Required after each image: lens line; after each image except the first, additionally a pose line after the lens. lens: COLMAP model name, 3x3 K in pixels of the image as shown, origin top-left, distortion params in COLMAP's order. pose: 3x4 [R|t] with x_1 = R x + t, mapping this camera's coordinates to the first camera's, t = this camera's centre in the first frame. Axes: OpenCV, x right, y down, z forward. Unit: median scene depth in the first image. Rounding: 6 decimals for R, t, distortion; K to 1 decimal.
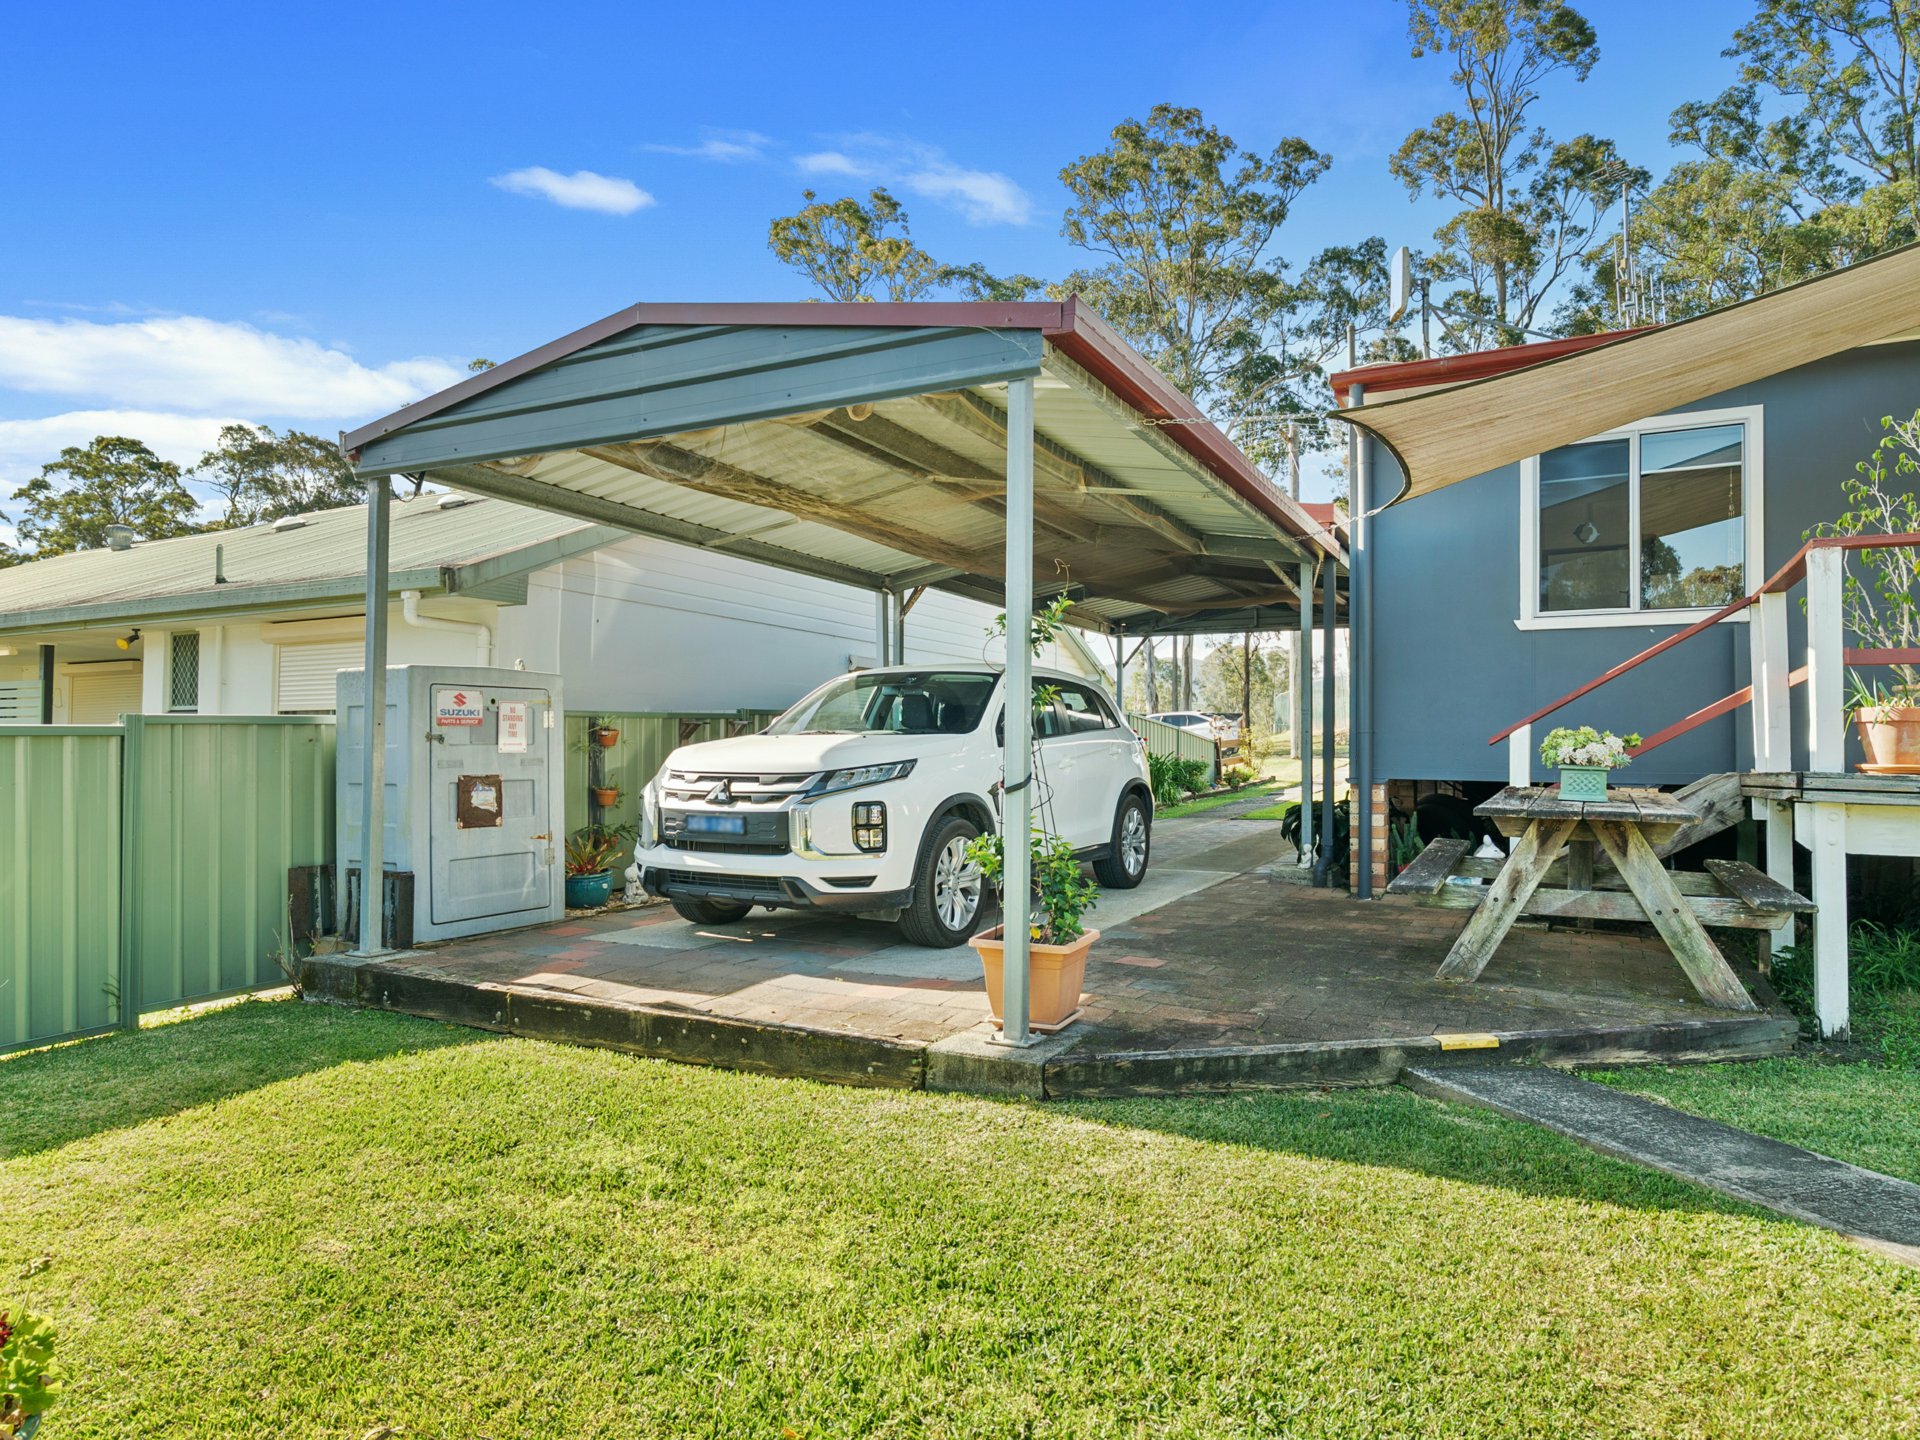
lens RADIAL K [[1173.3, 0, 956.5], [0, 1173.3, 744.2], [0, 0, 1]] dist [-0.001878, 0.001038]
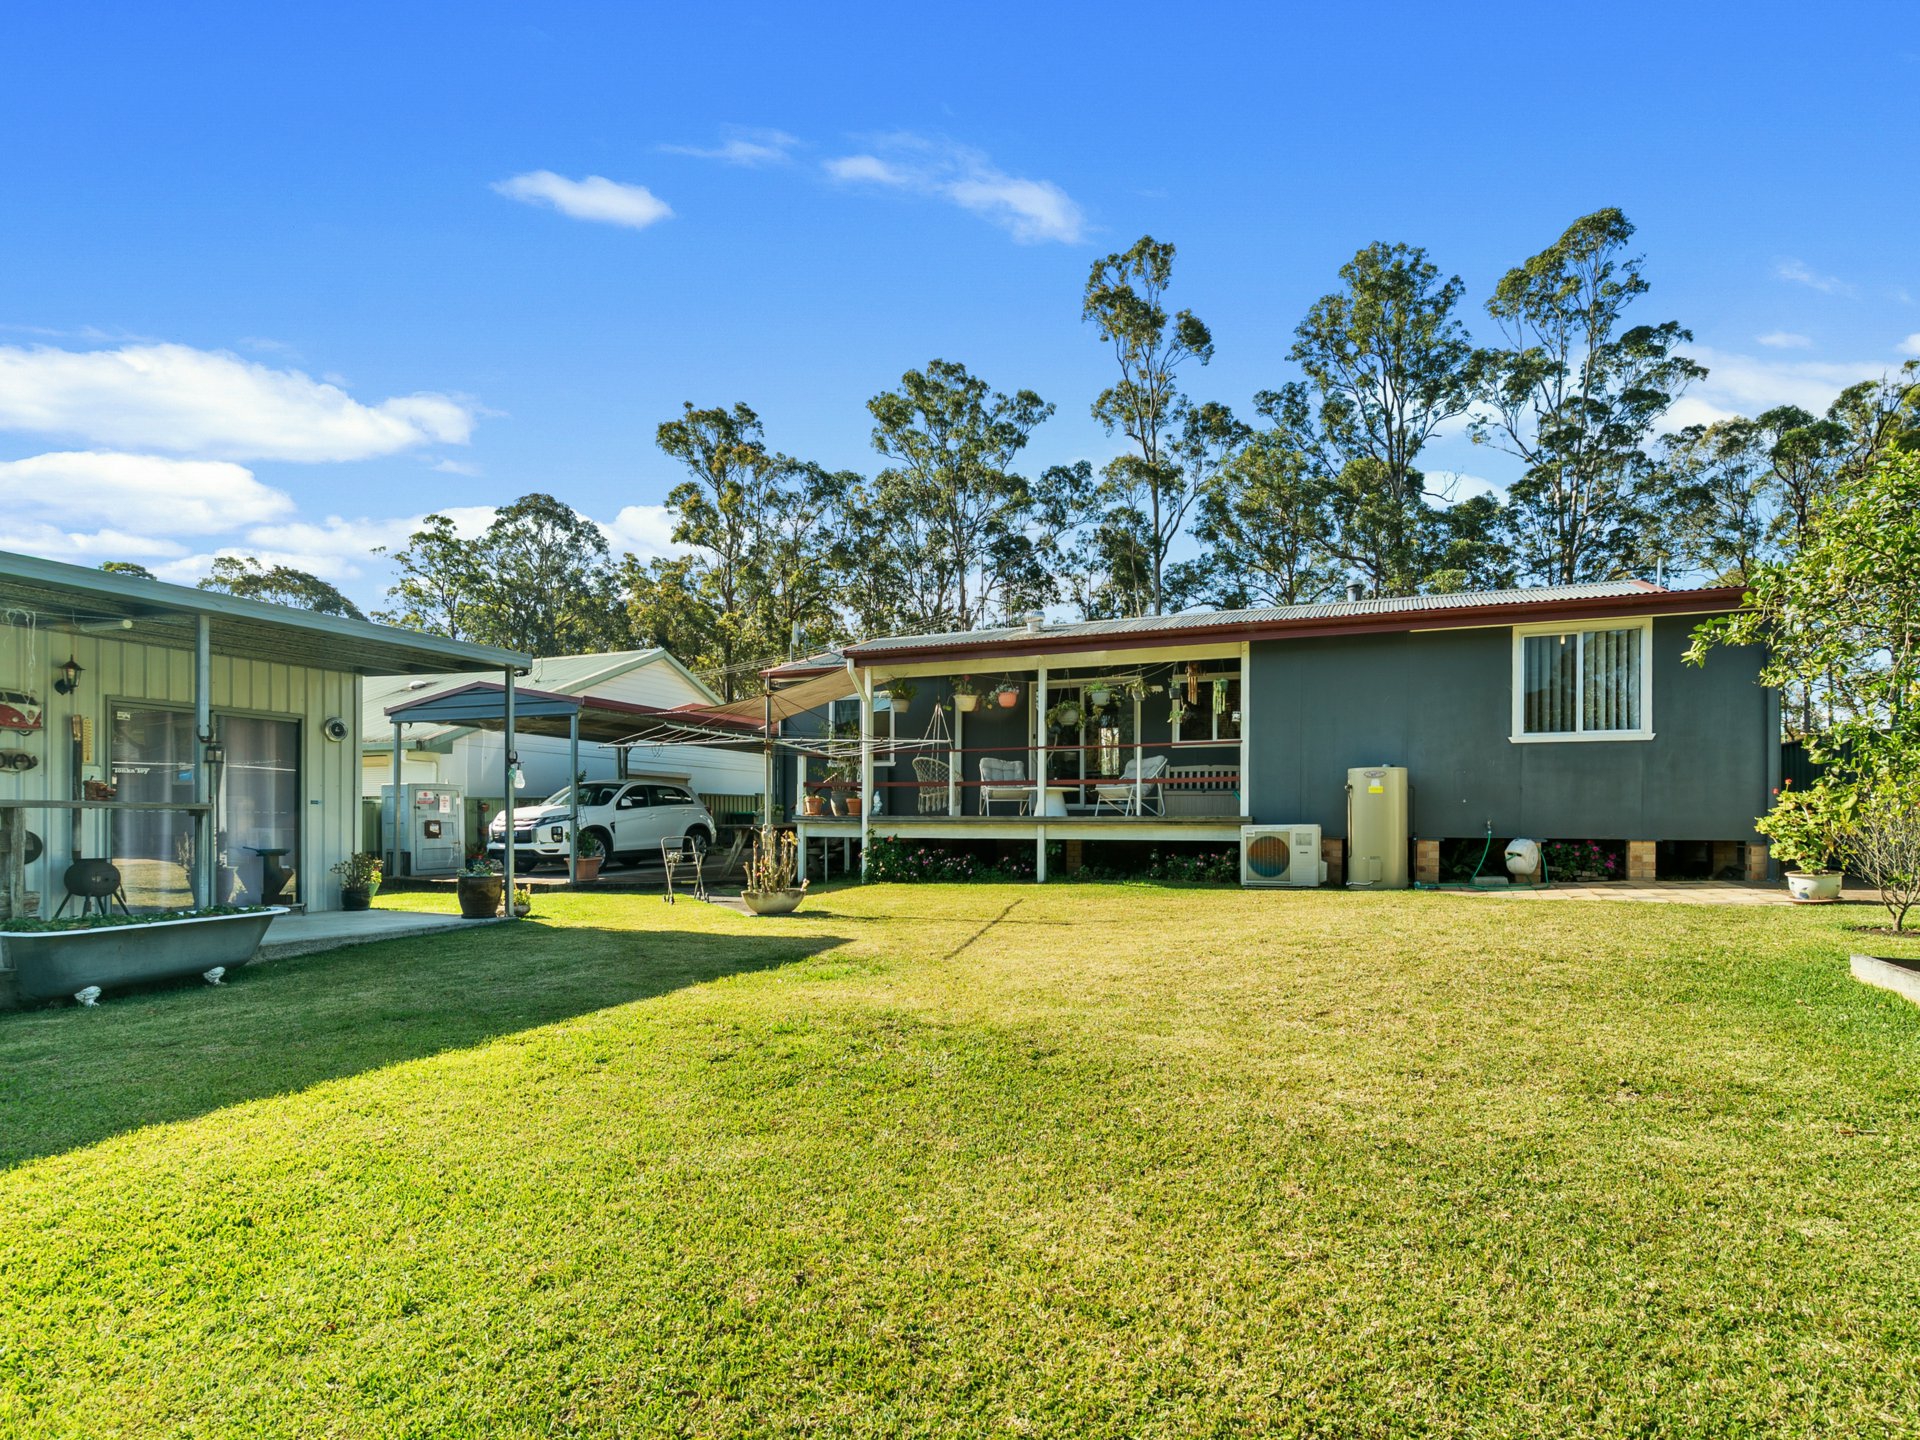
lens RADIAL K [[981.6, 0, 947.1], [0, 981.6, 825.3], [0, 0, 1]] dist [-0.024563, 0.008568]
pose [[0.995239, -0.003979, 0.097380, 0.077592], [0.003066, 0.999950, 0.009528, 0.002406], [-0.097413, -0.009184, 0.995202, -0.189429]]
